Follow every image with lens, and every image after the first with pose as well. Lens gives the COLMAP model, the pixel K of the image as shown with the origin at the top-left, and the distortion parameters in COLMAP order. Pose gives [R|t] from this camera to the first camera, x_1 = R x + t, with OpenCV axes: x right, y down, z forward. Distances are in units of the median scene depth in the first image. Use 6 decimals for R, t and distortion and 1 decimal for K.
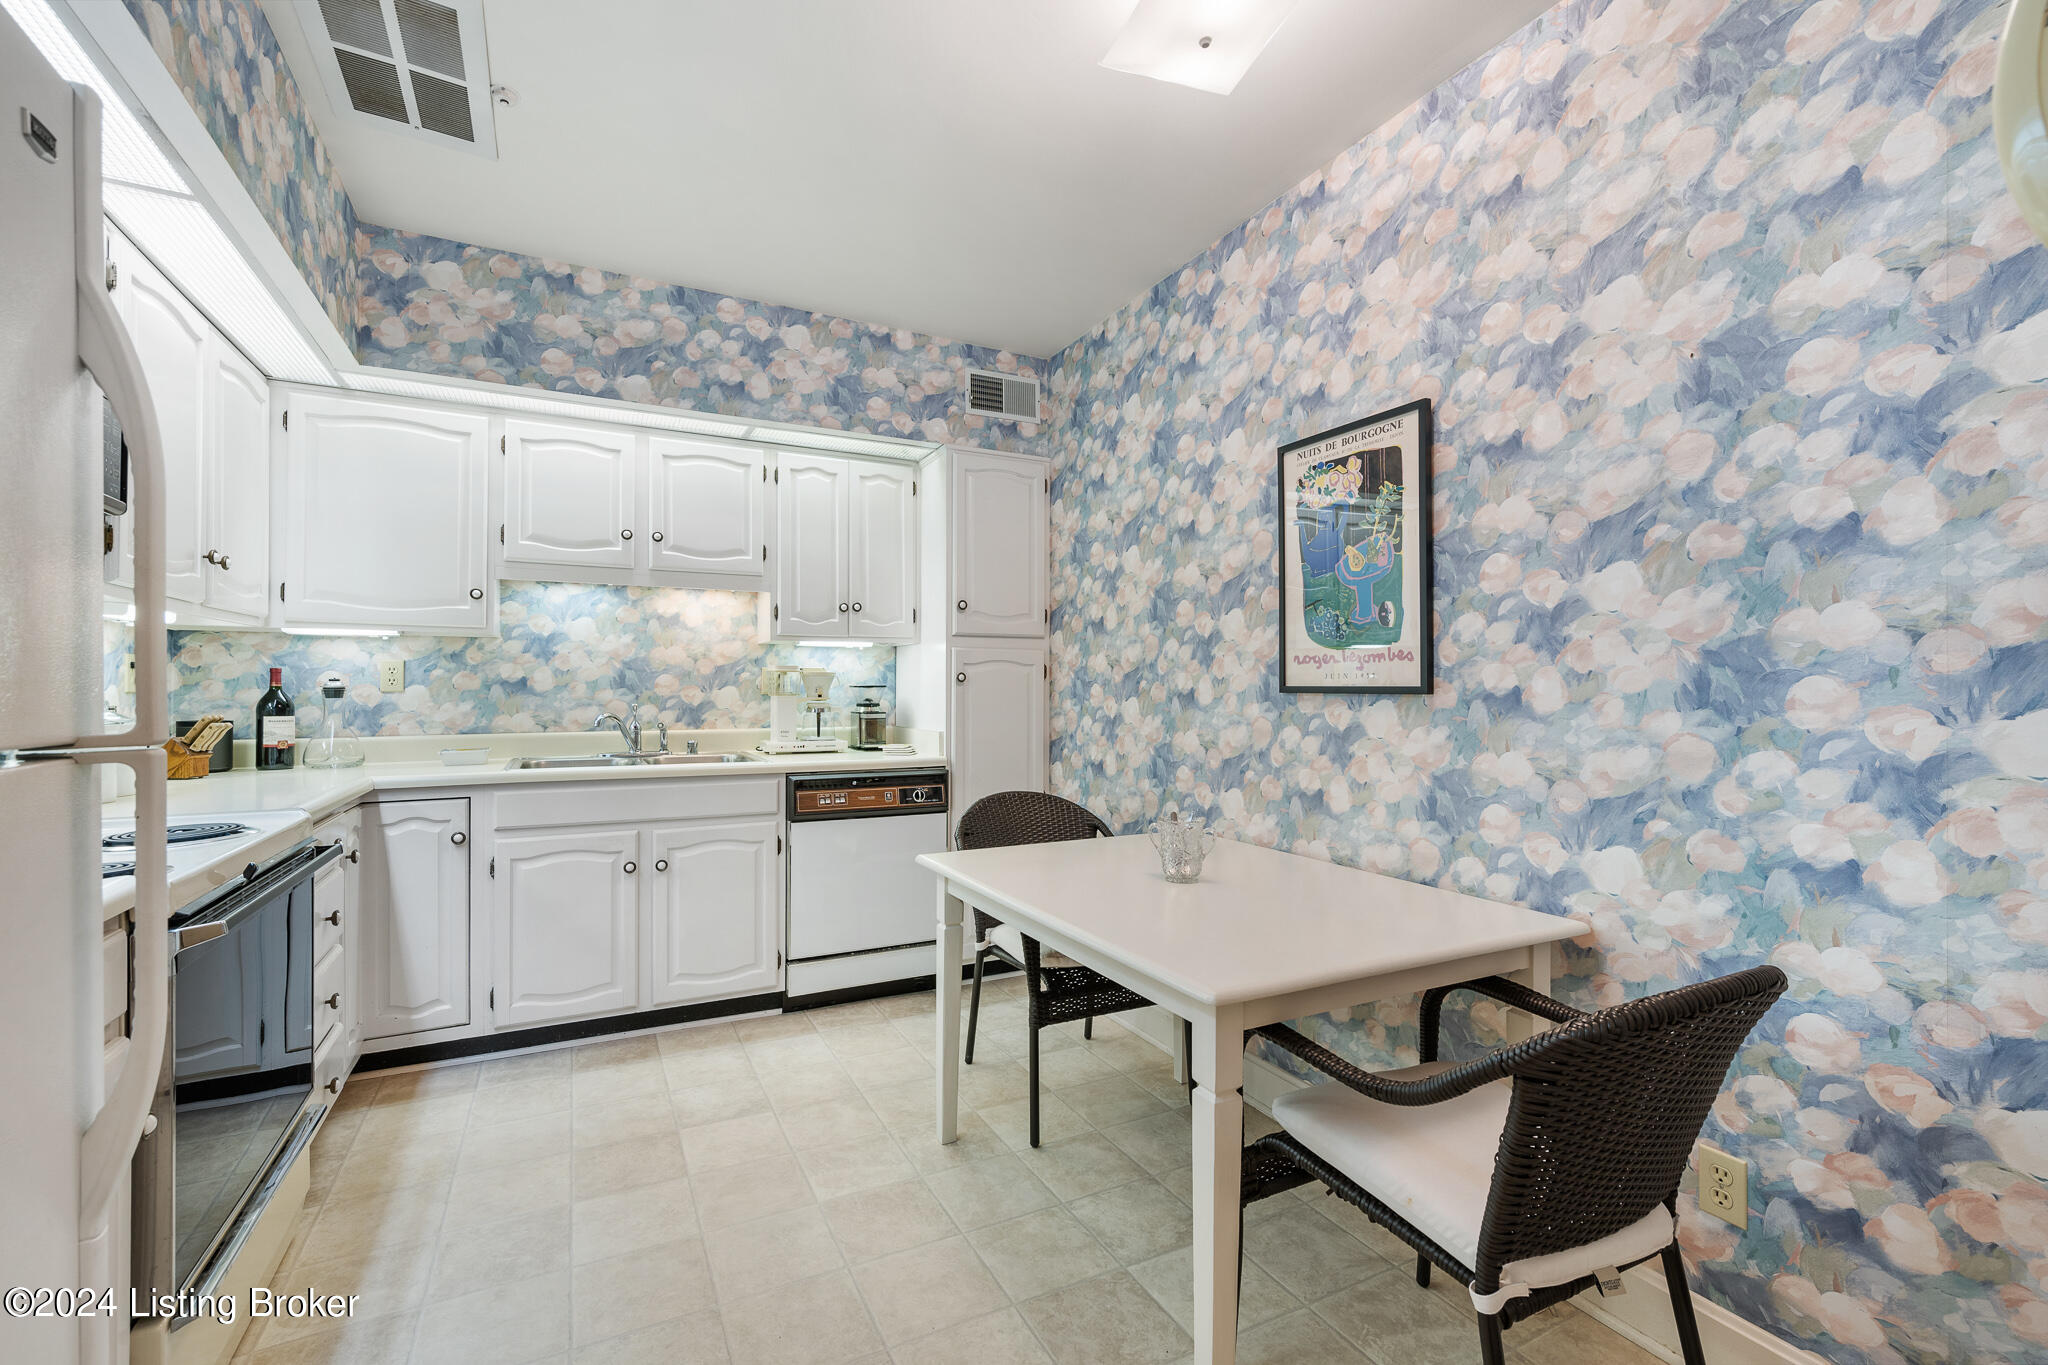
lens RADIAL K [[868.9, 0, 1024.0], [0, 868.9, 682.5], [0, 0, 1]] dist [-0.000220, -0.000070]
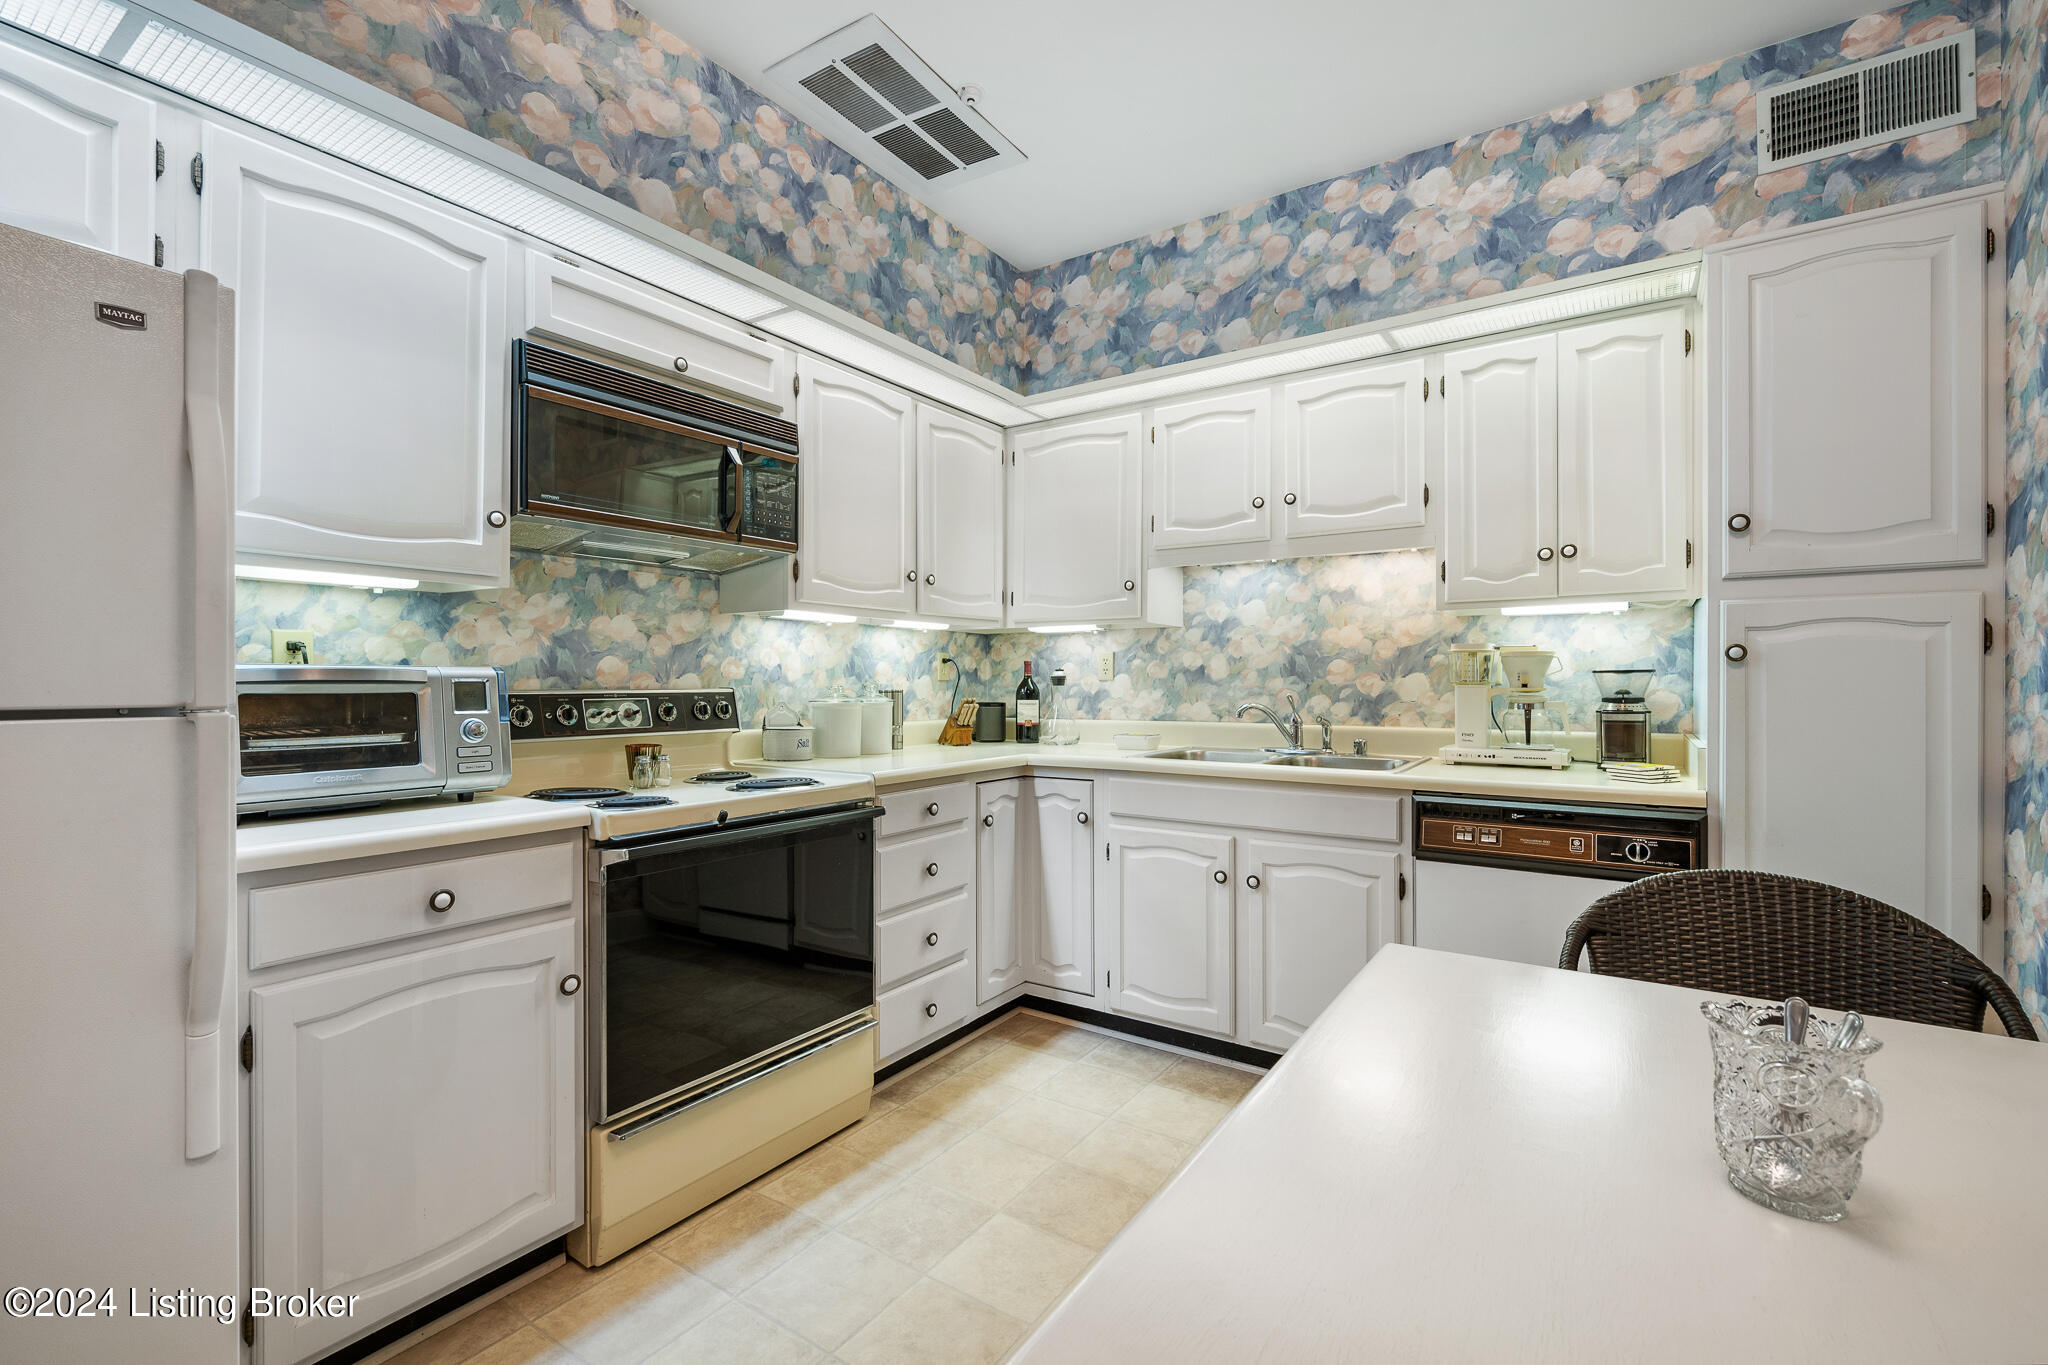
lens RADIAL K [[891.0, 0, 1025.7], [0, 891.0, 679.7], [0, 0, 1]] dist [-0.001255, -0.000451]
pose [[0.484392, -0.002659, -0.874847, 0.219040], [0.008181, 0.999965, 0.001491, 0.007171], [0.874813, -0.007879, 0.484397, 0.342711]]
